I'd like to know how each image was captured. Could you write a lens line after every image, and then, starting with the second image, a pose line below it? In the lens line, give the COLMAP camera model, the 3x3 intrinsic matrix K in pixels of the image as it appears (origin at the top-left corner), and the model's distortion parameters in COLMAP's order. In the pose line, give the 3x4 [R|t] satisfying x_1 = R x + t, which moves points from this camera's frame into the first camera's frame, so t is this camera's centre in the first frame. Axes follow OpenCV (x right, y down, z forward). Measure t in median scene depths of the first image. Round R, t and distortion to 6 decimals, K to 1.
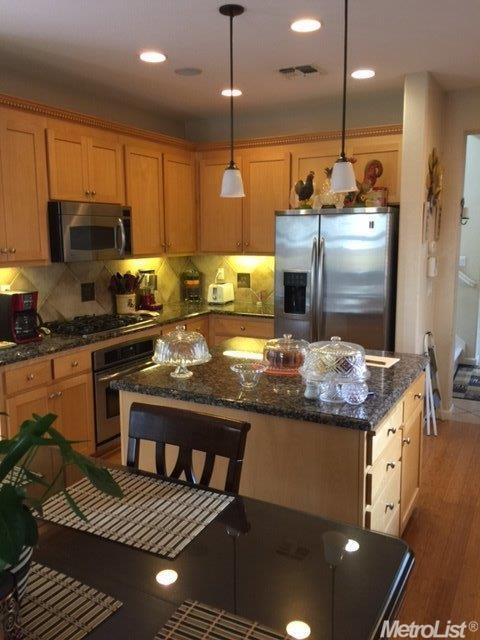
lens RADIAL K [[555.2, 0, 240.5], [0, 555.2, 316.1], [0, 0, 1]] dist [0.037597, -0.013646]
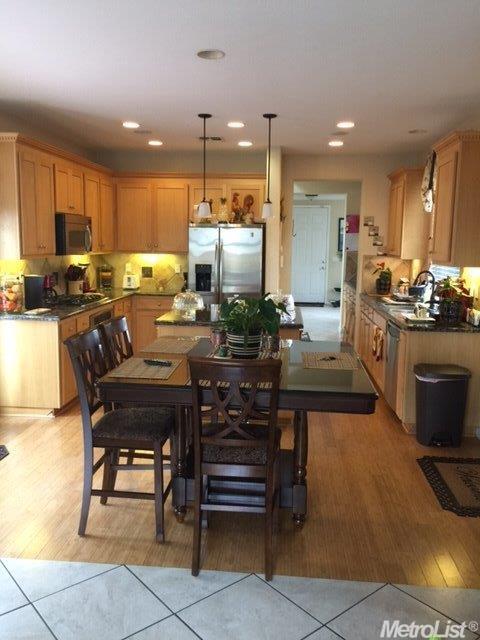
lens RADIAL K [[555.2, 0, 239.3], [0, 555.2, 322.2], [0, 0, 1]] dist [0.037597, -0.013646]
pose [[0.920648, -0.035262, 0.388798, -0.371860], [0.034931, 0.999358, 0.007921, 0.064613], [-0.388828, 0.006289, 0.921289, -0.407283]]
